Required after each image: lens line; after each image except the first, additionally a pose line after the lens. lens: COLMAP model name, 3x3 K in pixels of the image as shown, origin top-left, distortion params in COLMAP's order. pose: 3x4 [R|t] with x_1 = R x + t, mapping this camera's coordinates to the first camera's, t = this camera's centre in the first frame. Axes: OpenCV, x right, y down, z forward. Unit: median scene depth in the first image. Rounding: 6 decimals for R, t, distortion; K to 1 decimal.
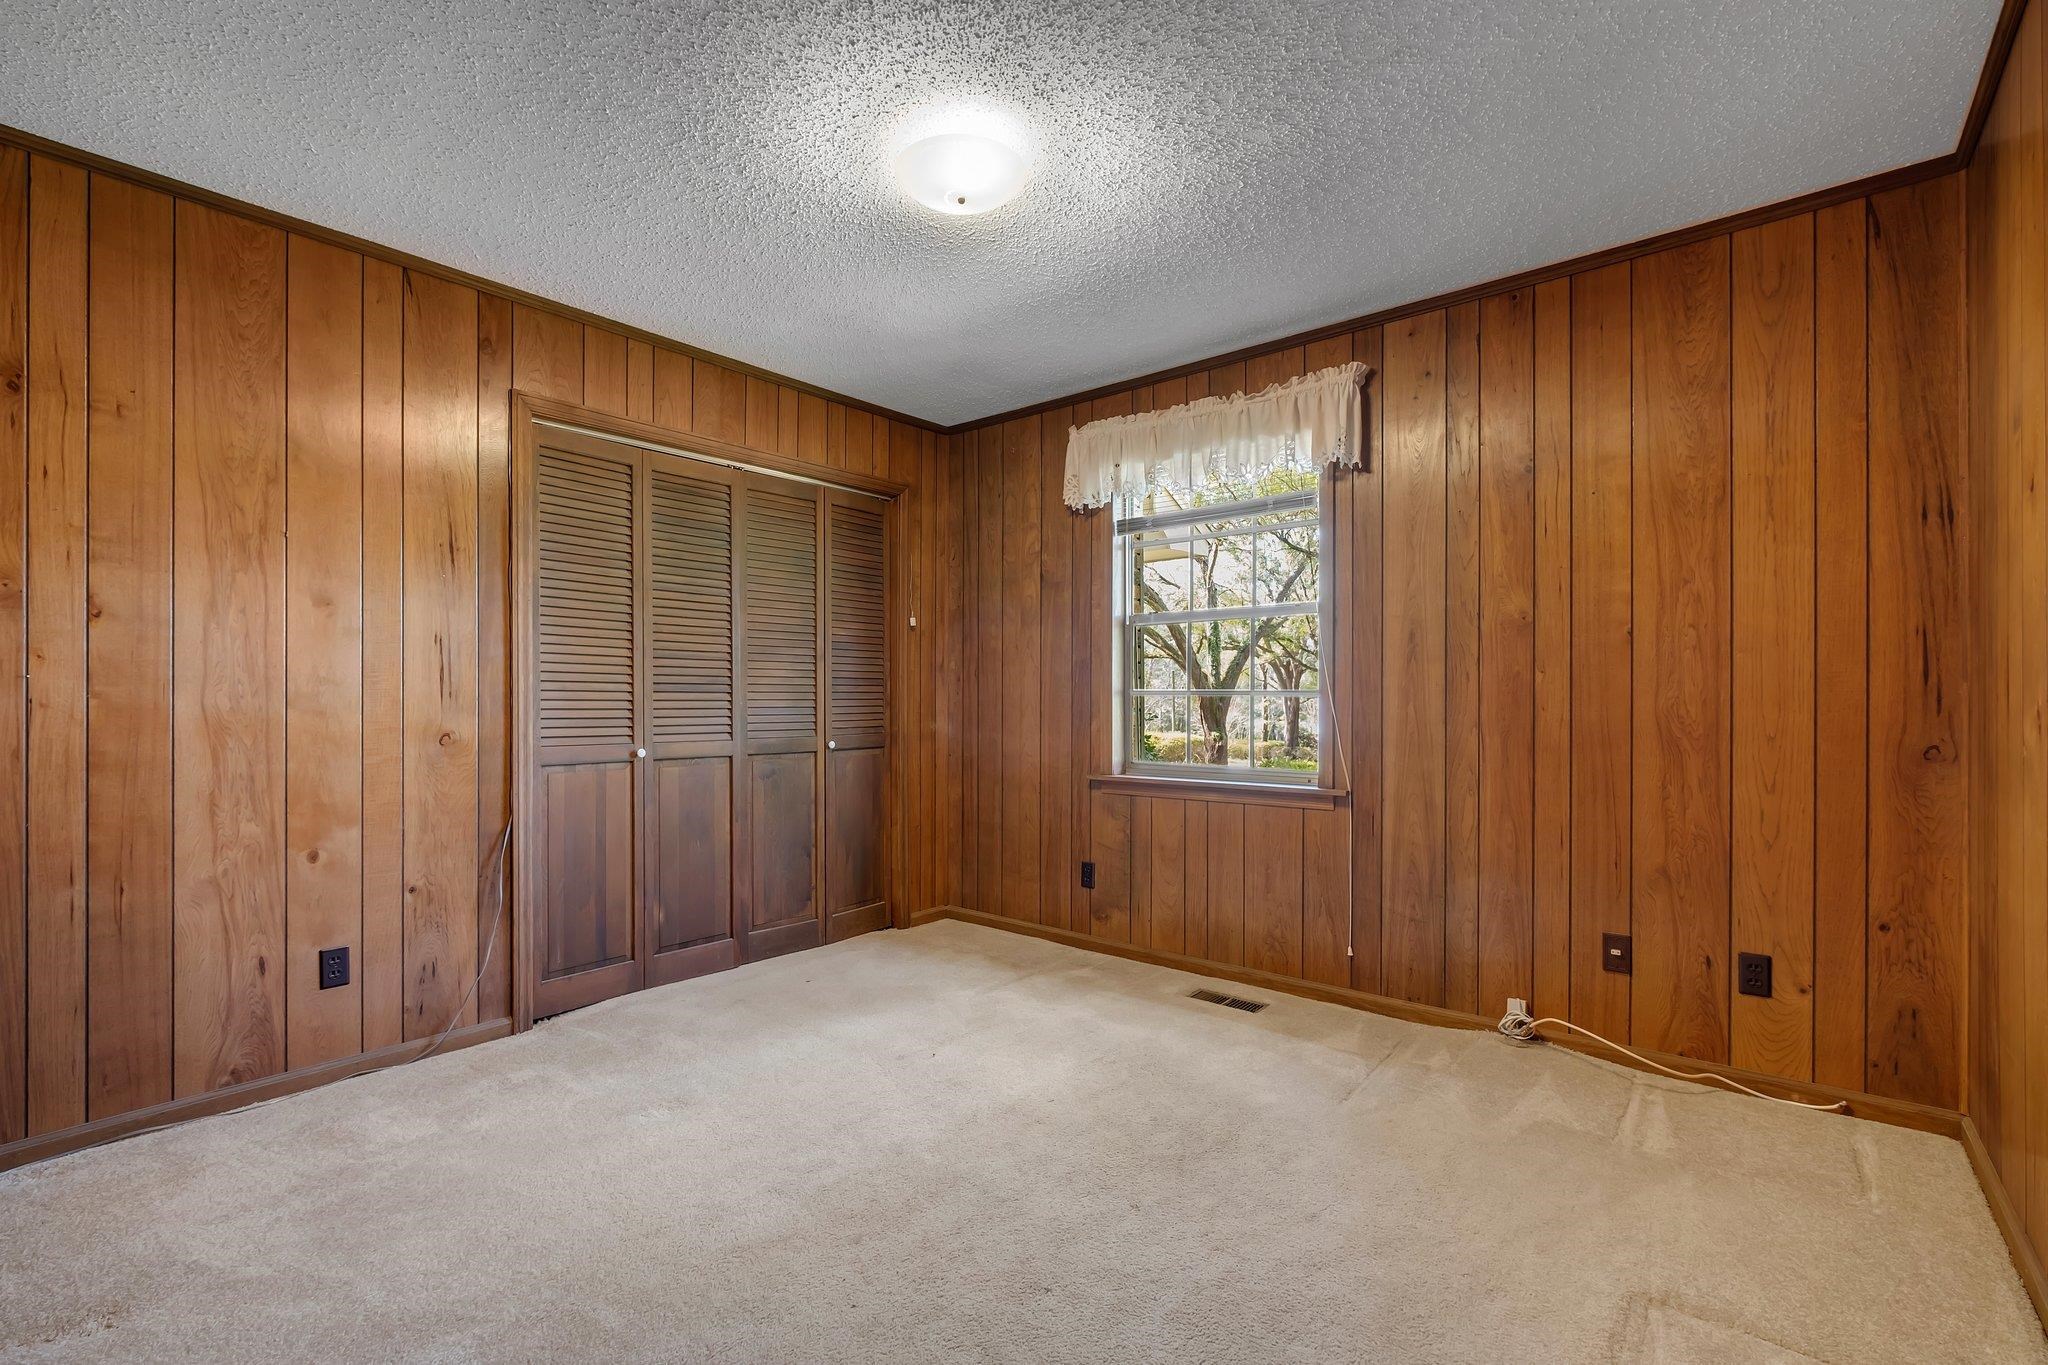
lens RADIAL K [[919.1, 0, 1018.1], [0, 919.1, 692.4], [0, 0, 1]] dist [0.000521, 0.000597]
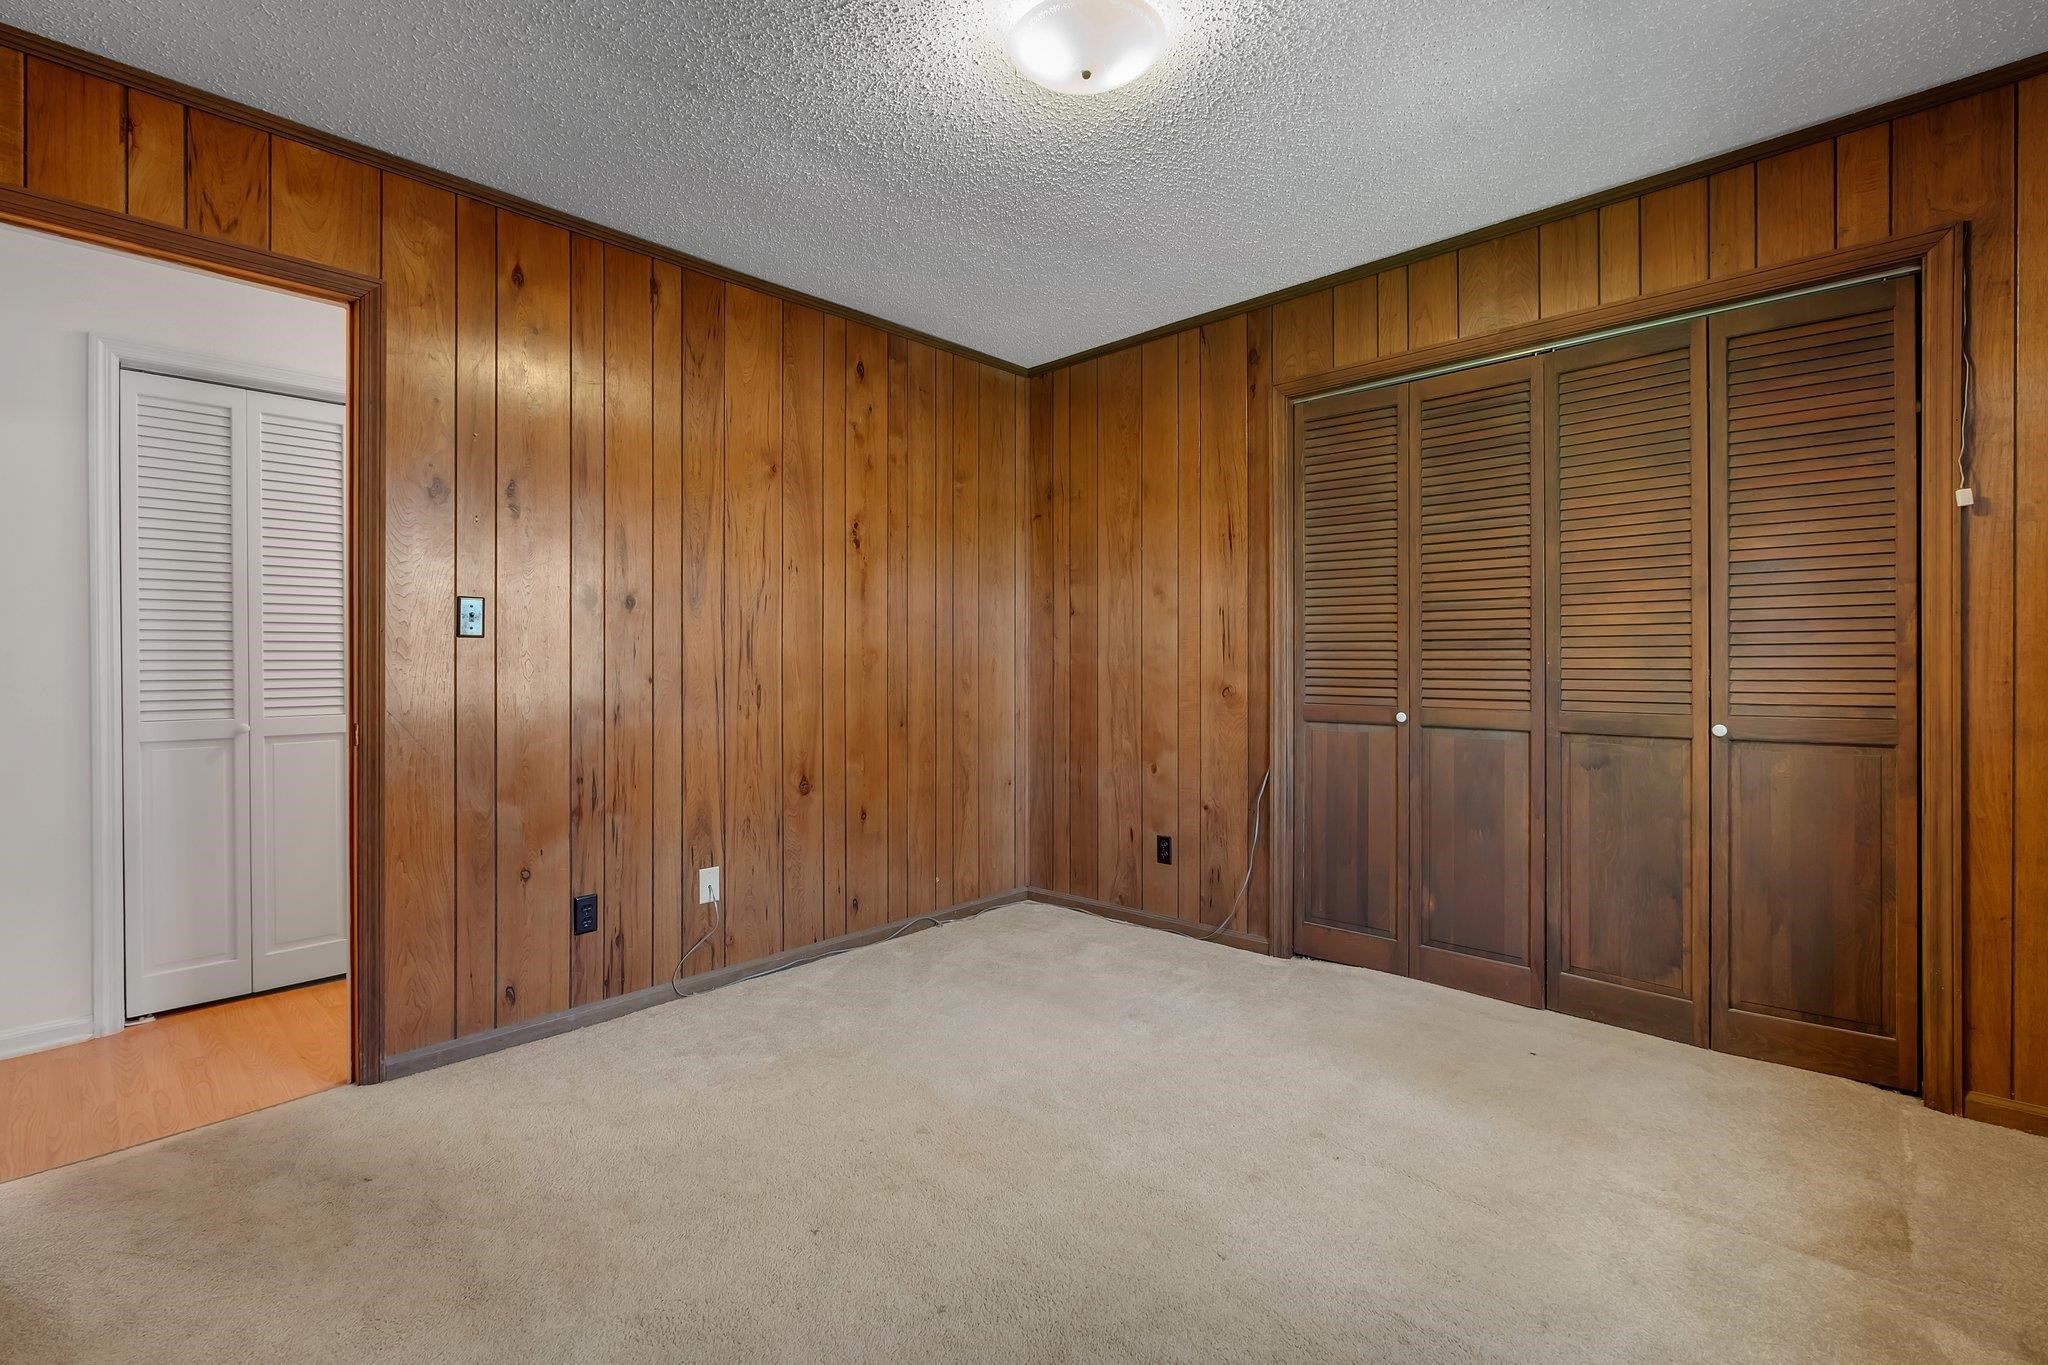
lens RADIAL K [[919.1, 0, 1018.4], [0, 919.1, 672.3], [0, 0, 1]] dist [0.000521, 0.000597]
pose [[-0.066670, 0.006865, -0.997751, 0.617709], [0.007963, 0.999948, 0.006348, 0.014331], [0.997743, -0.007522, -0.066721, 0.794516]]
